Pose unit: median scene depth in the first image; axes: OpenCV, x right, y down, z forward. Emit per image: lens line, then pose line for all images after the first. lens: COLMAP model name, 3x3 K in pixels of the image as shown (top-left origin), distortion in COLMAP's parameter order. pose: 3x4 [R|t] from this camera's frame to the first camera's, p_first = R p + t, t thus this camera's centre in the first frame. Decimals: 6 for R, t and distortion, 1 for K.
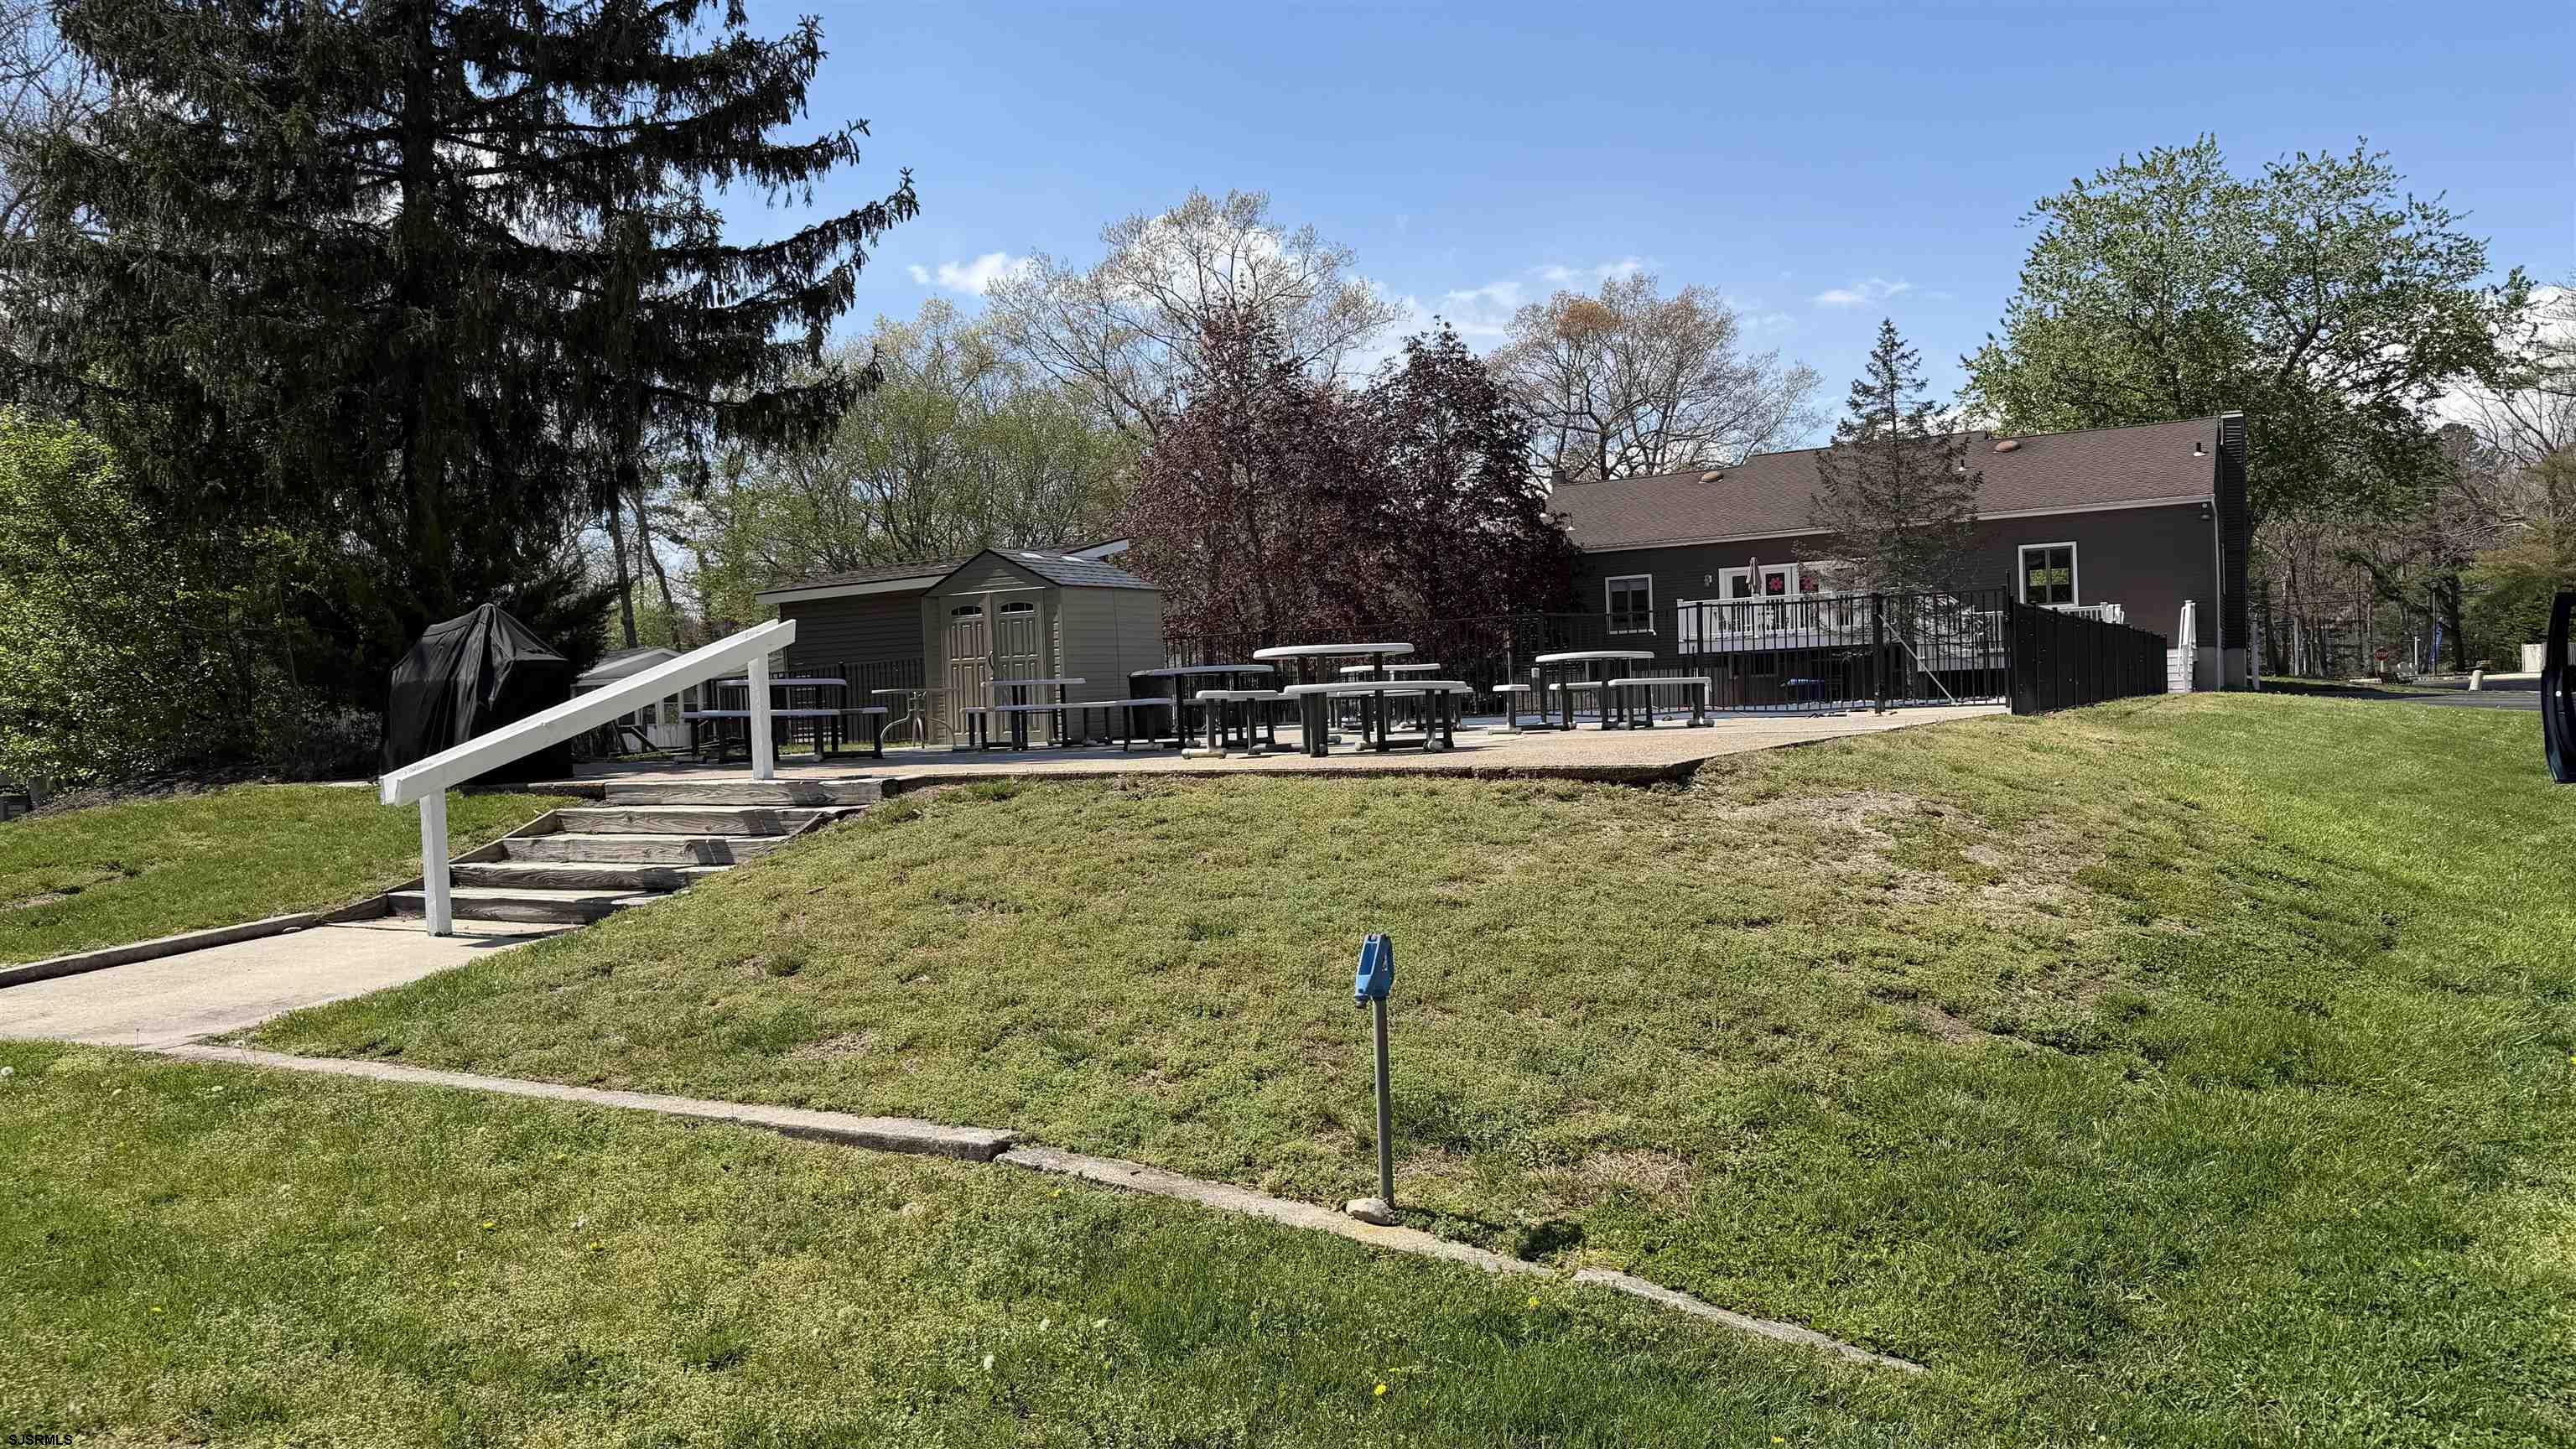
lens RADIAL K [[1868.2, 0, 1288.0], [0, 1868.2, 724.5], [0, 0, 1]] dist [0.046967, -0.000941]
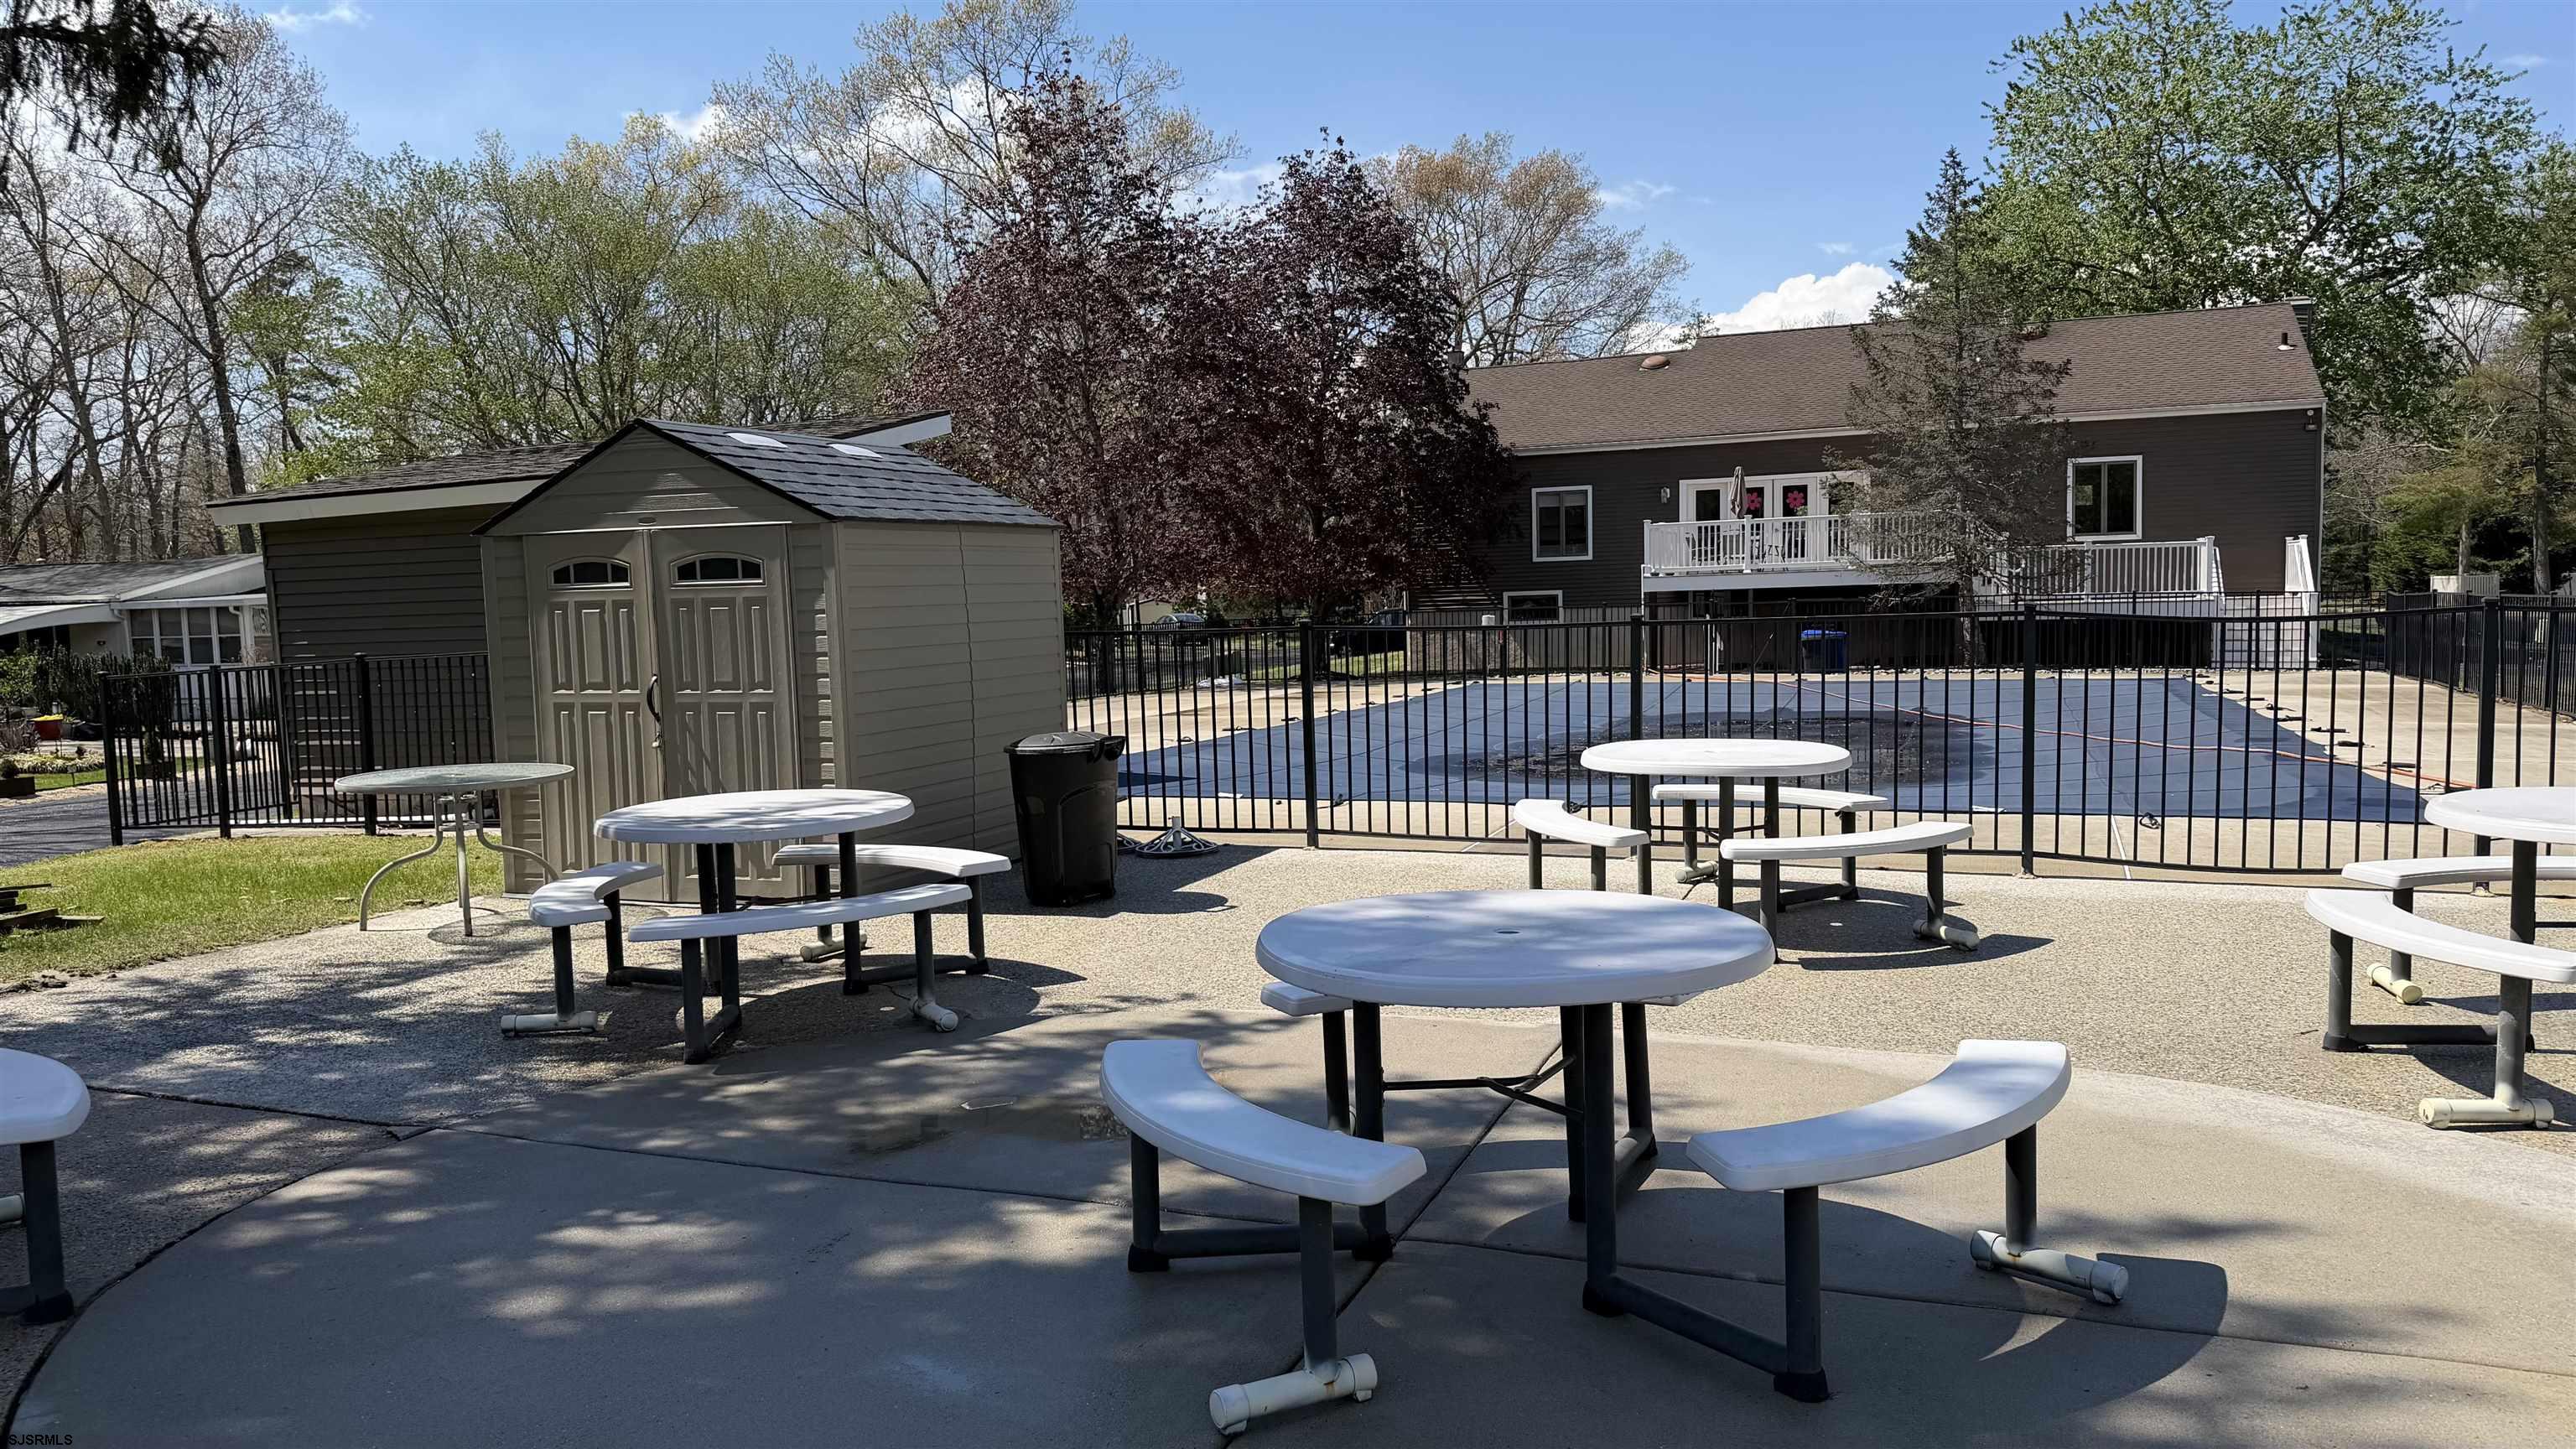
lens RADIAL K [[1868.2, 0, 1288.0], [0, 1868.2, 724.5], [0, 0, 1]] dist [0.046967, -0.000941]
pose [[0.991343, 0.006362, 0.131147, -0.032721], [-0.013672, 0.998397, 0.054916, -0.022681], [-0.130587, -0.056234, 0.989841, 0.249311]]
